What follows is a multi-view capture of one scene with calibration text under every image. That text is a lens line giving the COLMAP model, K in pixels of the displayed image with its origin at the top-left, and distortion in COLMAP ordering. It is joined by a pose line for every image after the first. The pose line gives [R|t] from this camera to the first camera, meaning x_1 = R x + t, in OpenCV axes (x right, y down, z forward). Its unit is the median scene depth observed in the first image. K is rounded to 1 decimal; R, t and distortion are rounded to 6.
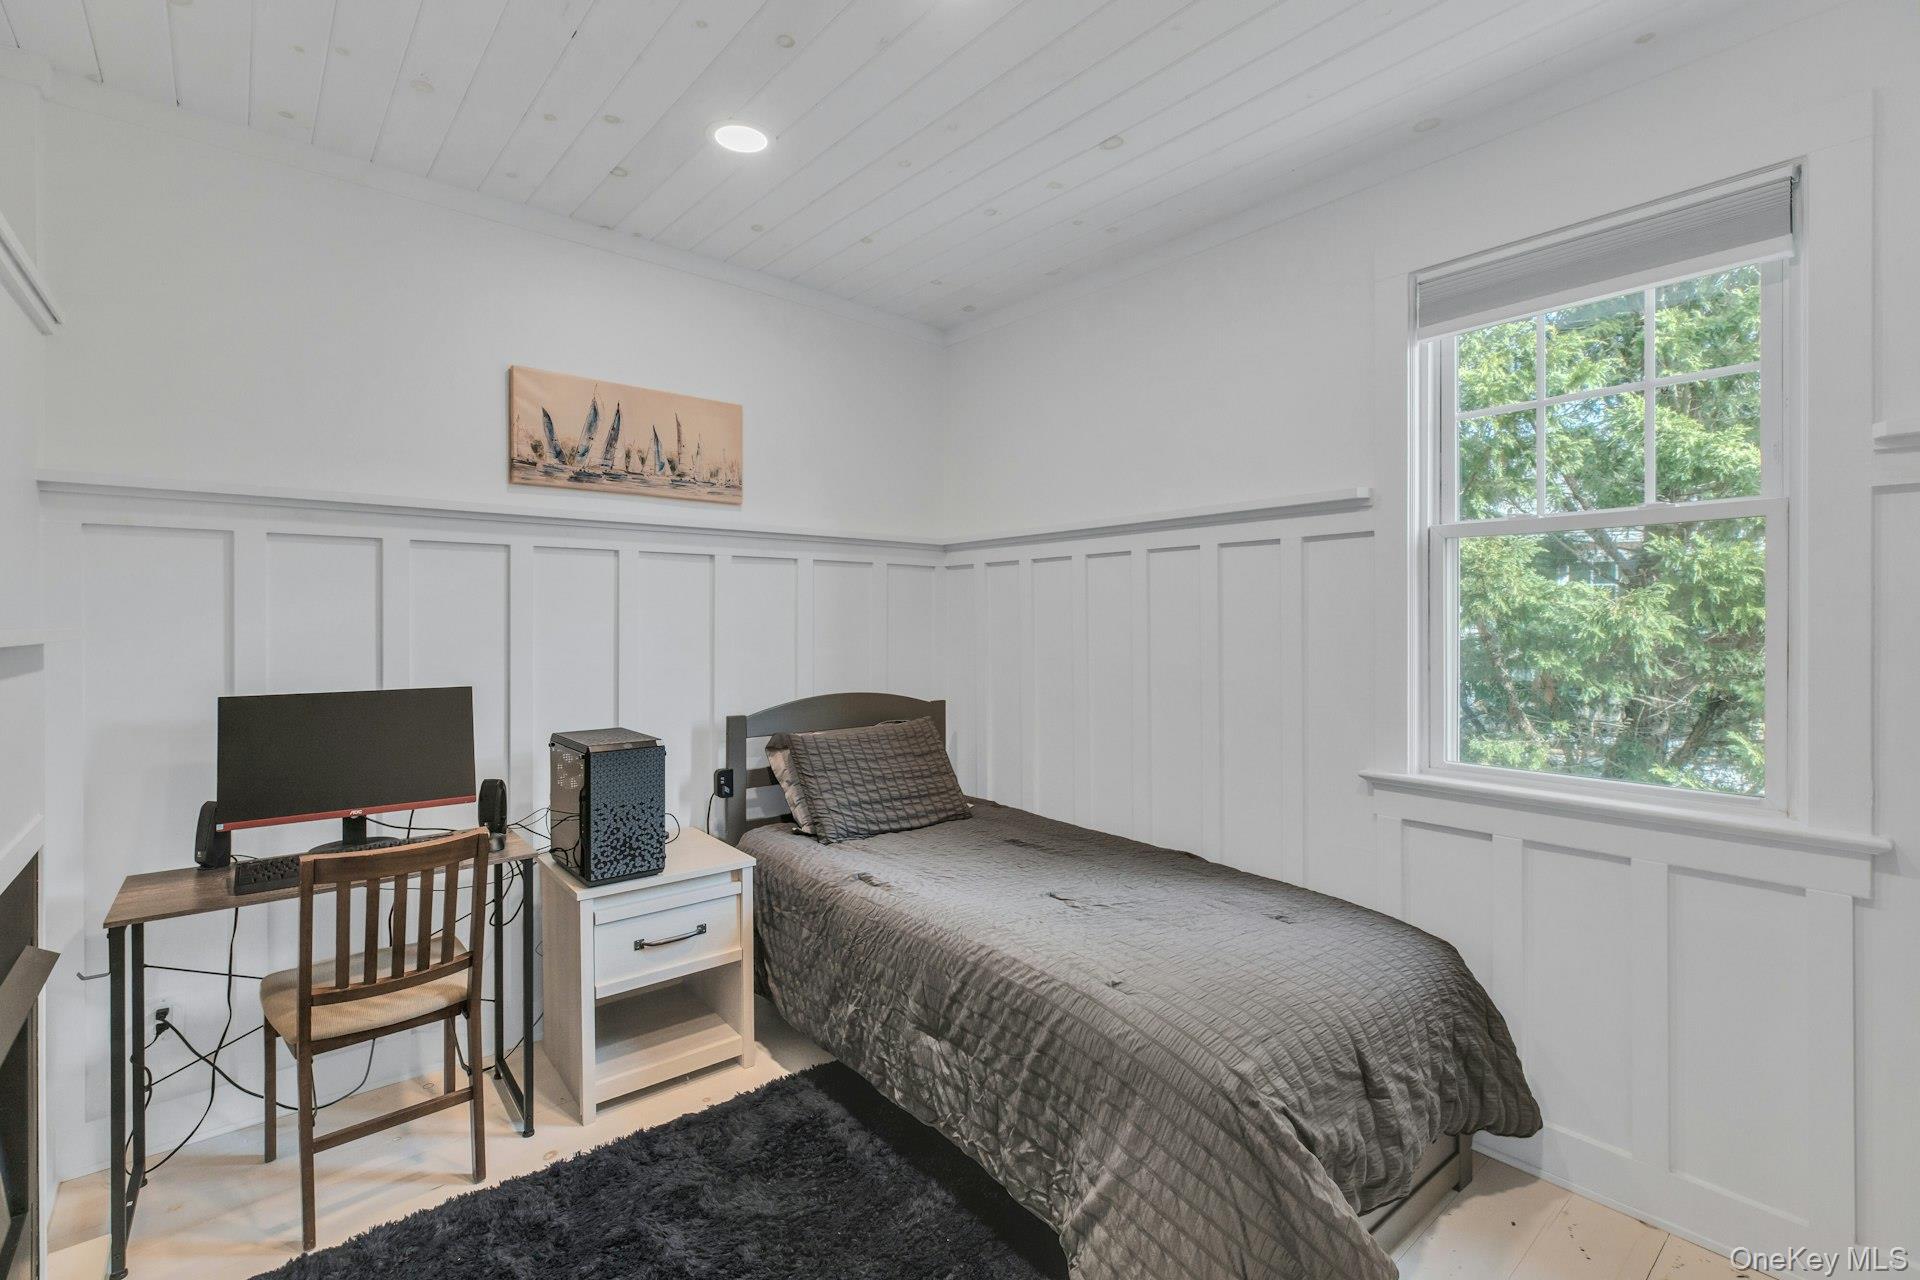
lens RADIAL K [[861.1, 0, 966.8], [0, 861.1, 617.2], [0, 0, 1]] dist [0.001532, 0.000322]
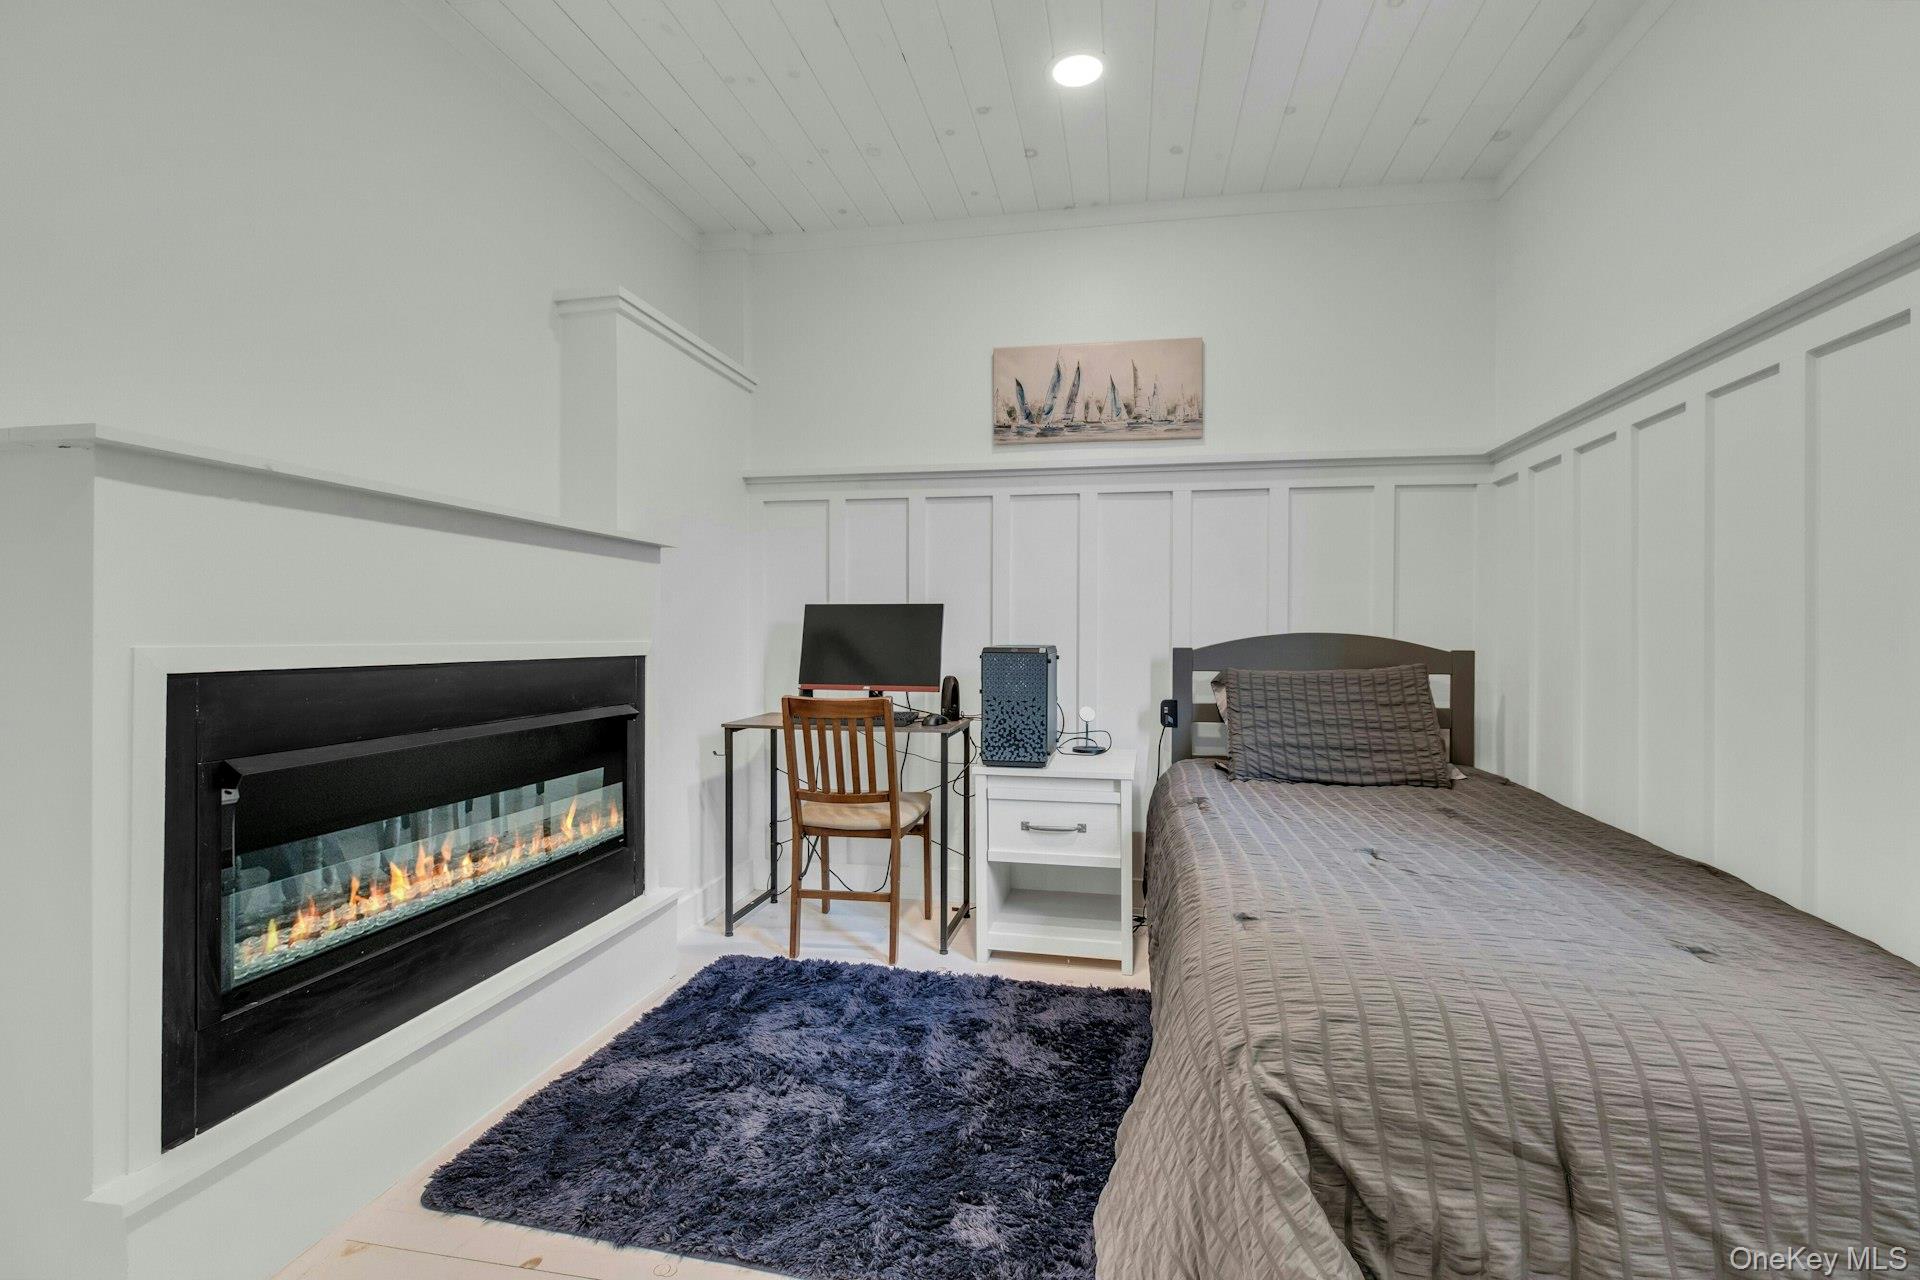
lens RADIAL K [[859.0, 0, 964.5], [0, 859.0, 635.2], [0, 0, 1]] dist [0.000673, -0.000664]
pose [[0.623176, 0.007257, -0.782048, 0.393968], [-0.003805, 0.999973, 0.006247, 0.104726], [0.782072, -0.000917, 0.623187, 0.198309]]
